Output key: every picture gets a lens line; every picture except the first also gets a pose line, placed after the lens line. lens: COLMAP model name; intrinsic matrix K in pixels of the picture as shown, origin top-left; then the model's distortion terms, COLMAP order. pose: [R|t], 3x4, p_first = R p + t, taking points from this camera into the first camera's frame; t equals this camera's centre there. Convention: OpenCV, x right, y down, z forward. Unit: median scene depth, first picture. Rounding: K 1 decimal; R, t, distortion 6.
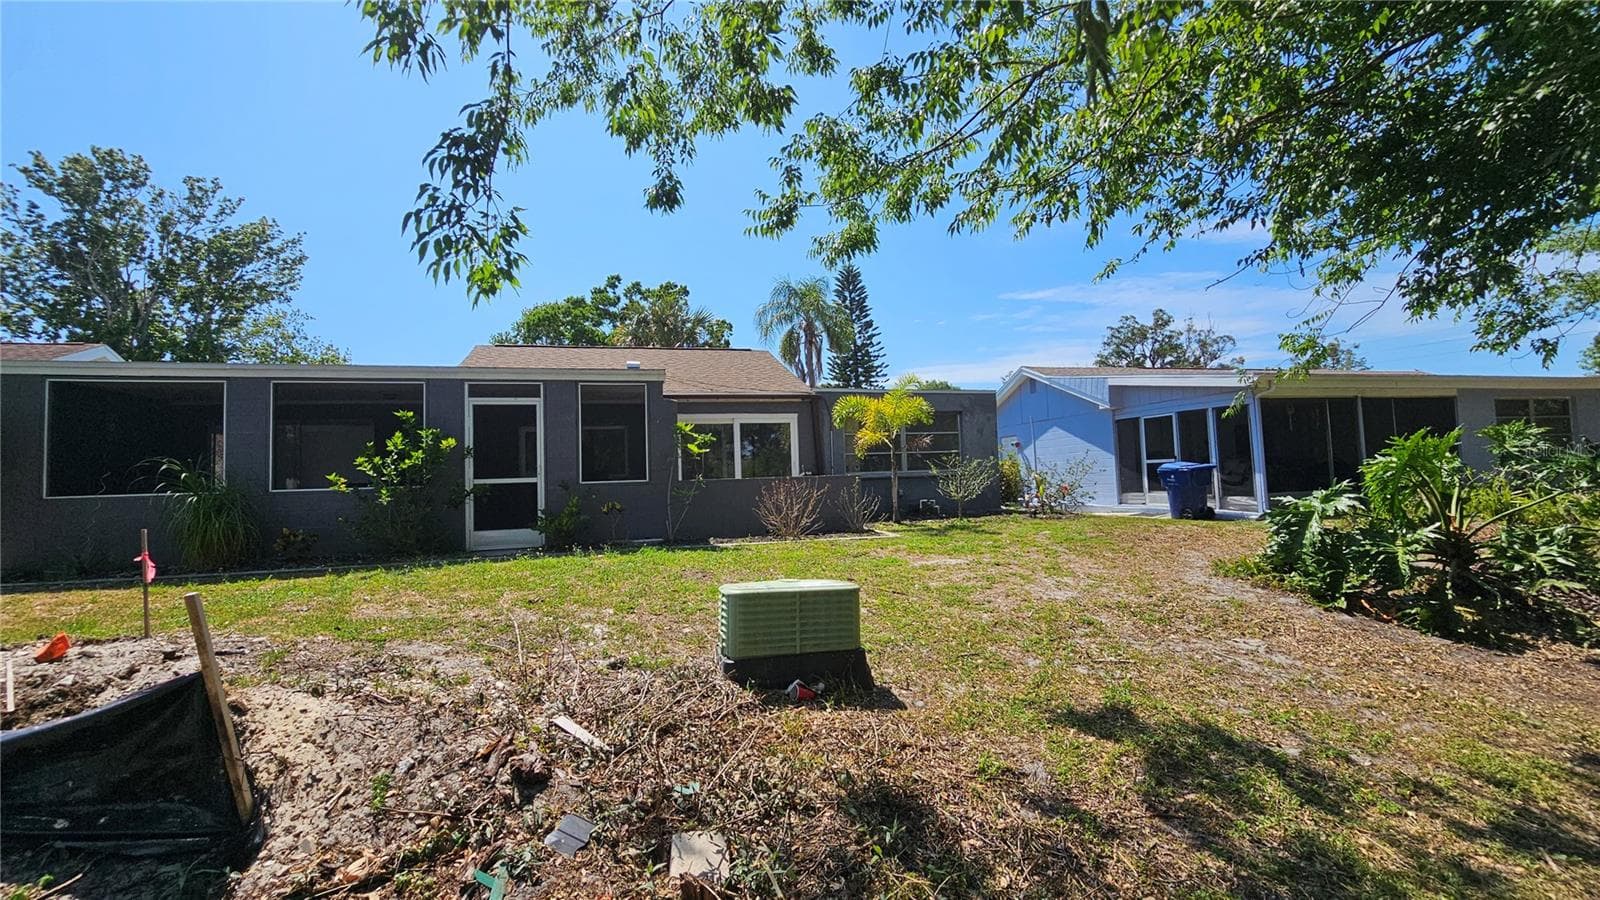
lens RADIAL K [[651.4, 0, 799.1], [0, 651.4, 447.3], [0, 0, 1]] dist [-0.002310, -0.000702]
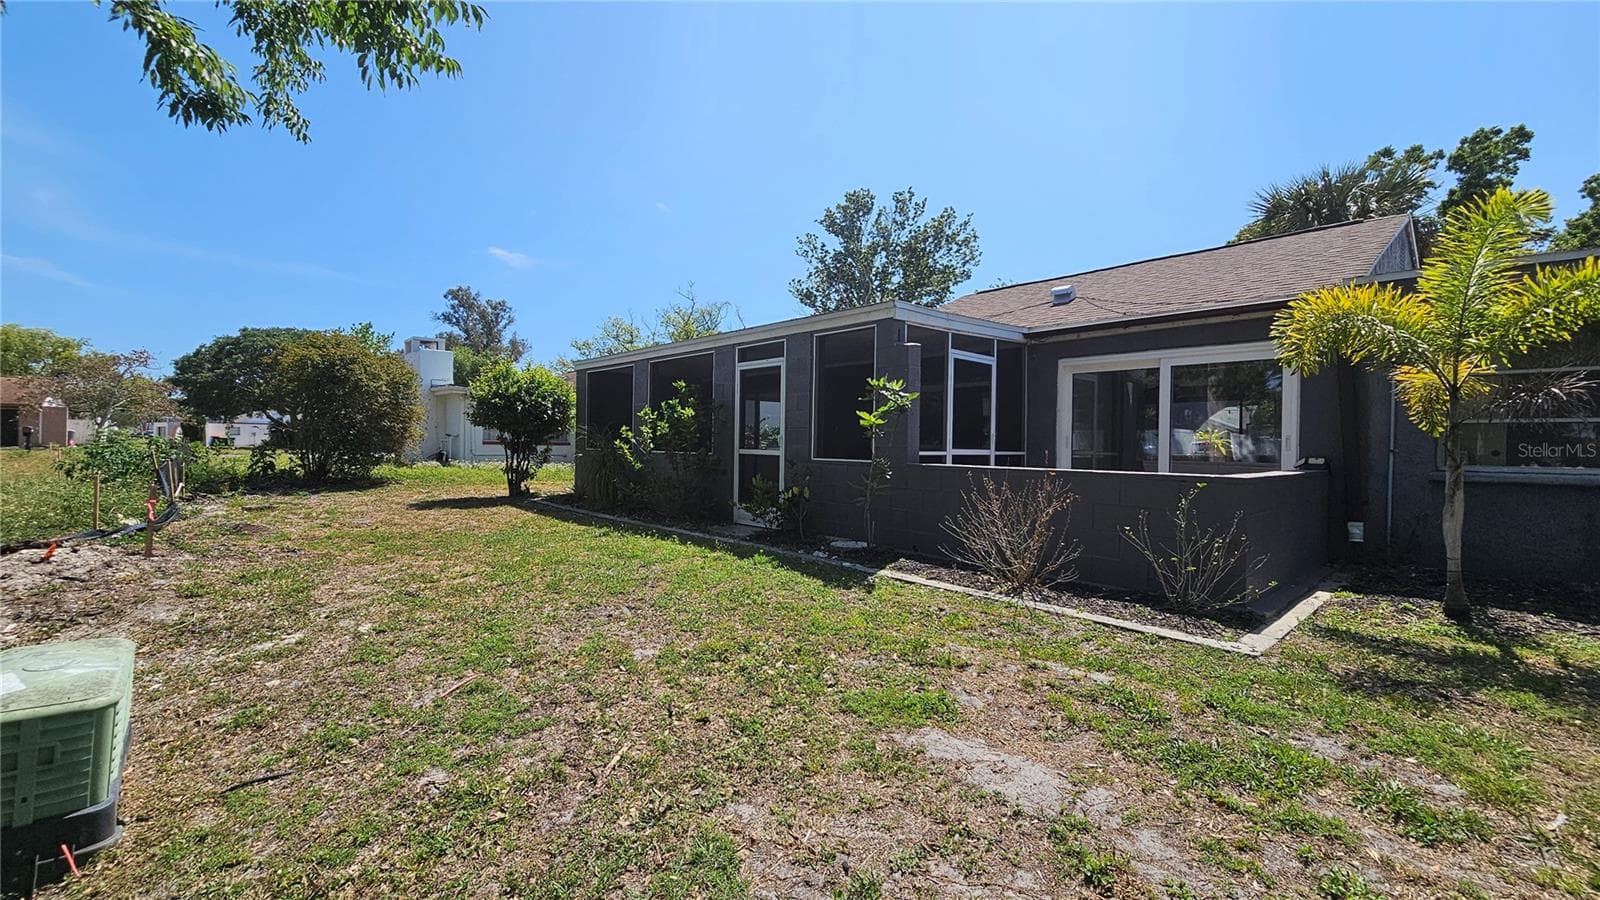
lens RADIAL K [[656.2, 0, 796.9], [0, 656.2, 446.5], [0, 0, 1]] dist [-0.001349, -0.000247]
pose [[0.453174, 0.044722, -0.890300, 0.135151], [0.019102, 0.998024, 0.059857, -0.004074], [0.891218, -0.044132, 0.451424, 0.227919]]
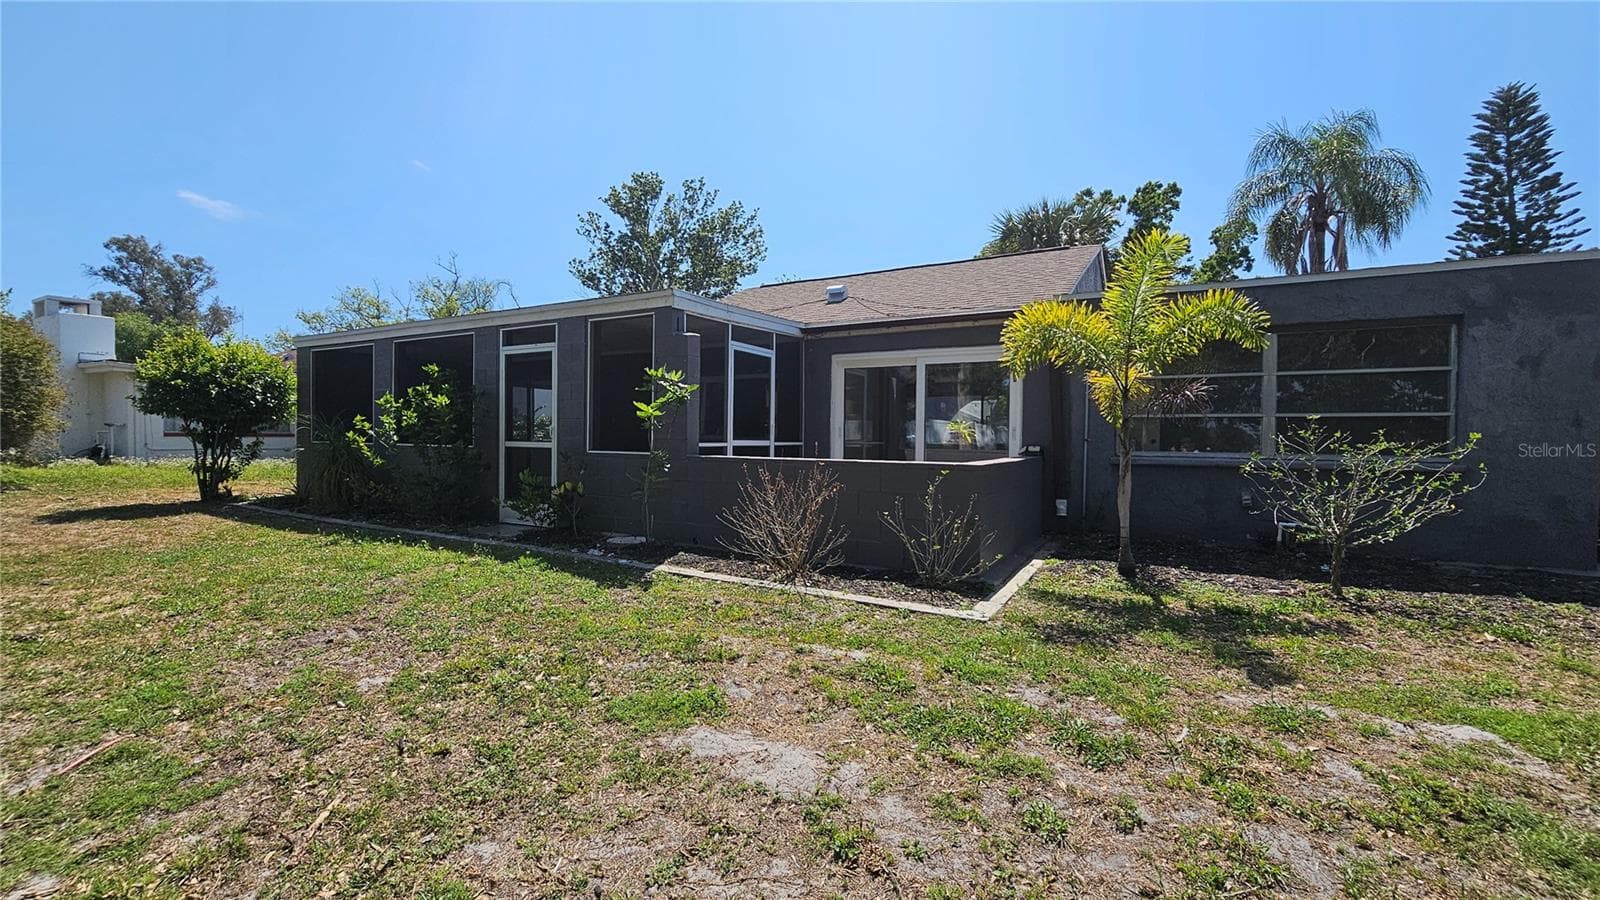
lens RADIAL K [[656.2, 0, 796.9], [0, 656.2, 446.5], [0, 0, 1]] dist [-0.001349, -0.000247]
pose [[0.706761, 0.053753, -0.705407, 0.135216], [0.003950, 0.996794, 0.079915, -0.004773], [0.707441, -0.059268, 0.704283, 0.233743]]
